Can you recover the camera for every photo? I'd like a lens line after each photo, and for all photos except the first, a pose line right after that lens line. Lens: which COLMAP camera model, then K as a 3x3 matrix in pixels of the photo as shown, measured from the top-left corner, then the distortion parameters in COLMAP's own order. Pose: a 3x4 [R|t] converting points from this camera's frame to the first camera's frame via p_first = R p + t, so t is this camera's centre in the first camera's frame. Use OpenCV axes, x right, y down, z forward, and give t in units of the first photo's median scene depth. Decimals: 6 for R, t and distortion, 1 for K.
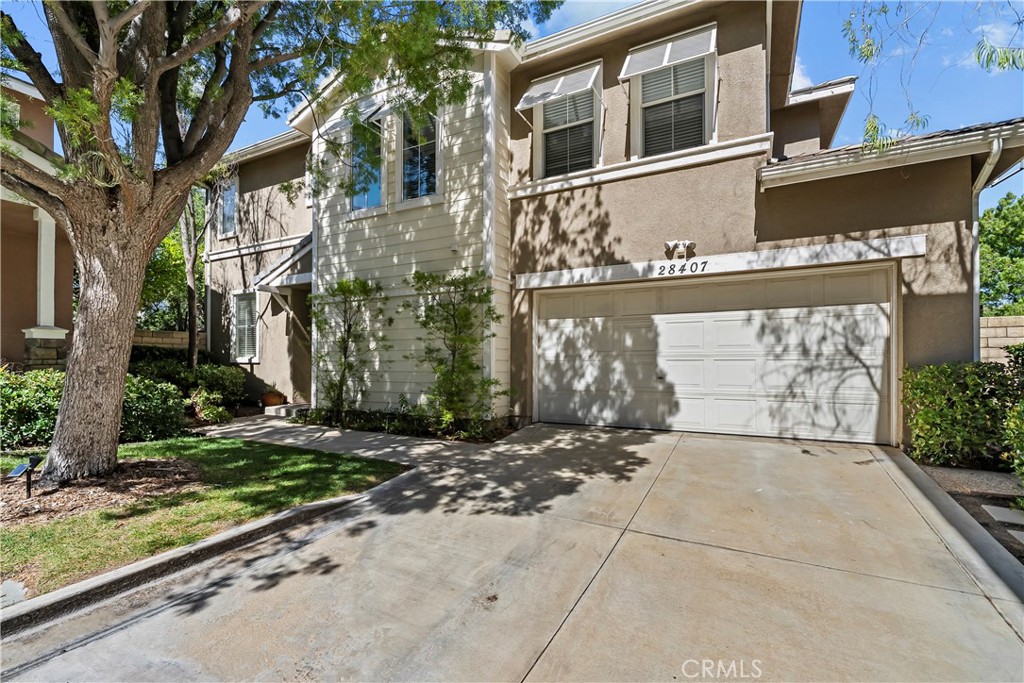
lens RADIAL K [[449.7, 0, 511.7], [0, 449.7, 348.6], [0, 0, 1]] dist [-0.002580, -0.000225]
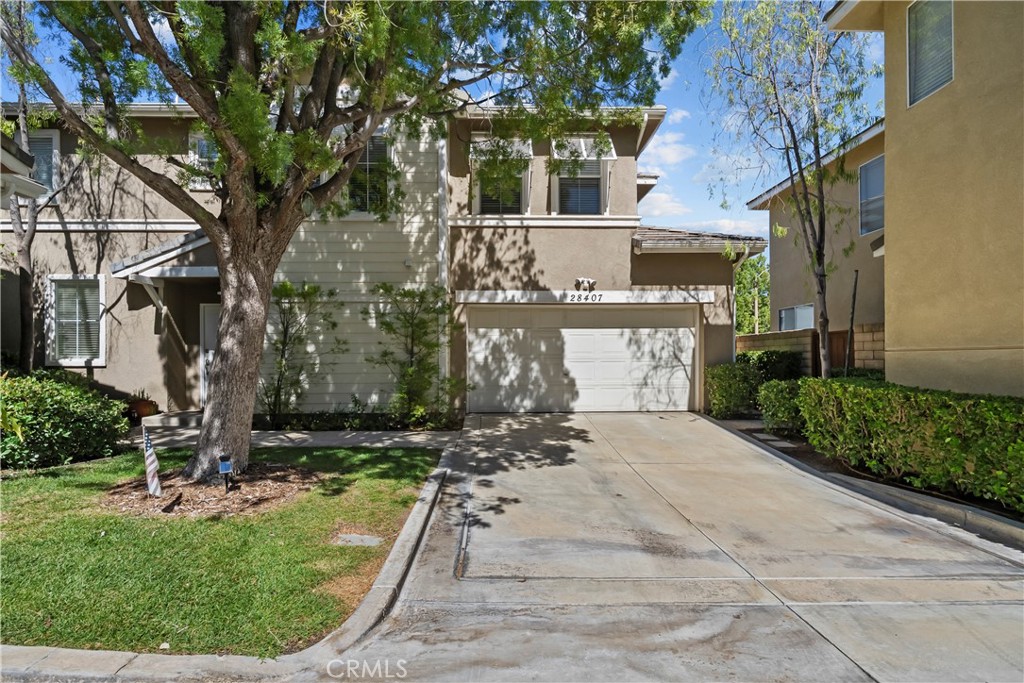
lens RADIAL K [[467.6, 0, 509.6], [0, 467.6, 345.9], [0, 0, 1]] dist [-0.004226, -0.000054]
pose [[0.872926, 0.011140, 0.487726, -0.487941], [-0.010605, 0.999936, -0.003859, -0.014247], [-0.487738, -0.001804, 0.872988, -0.158873]]
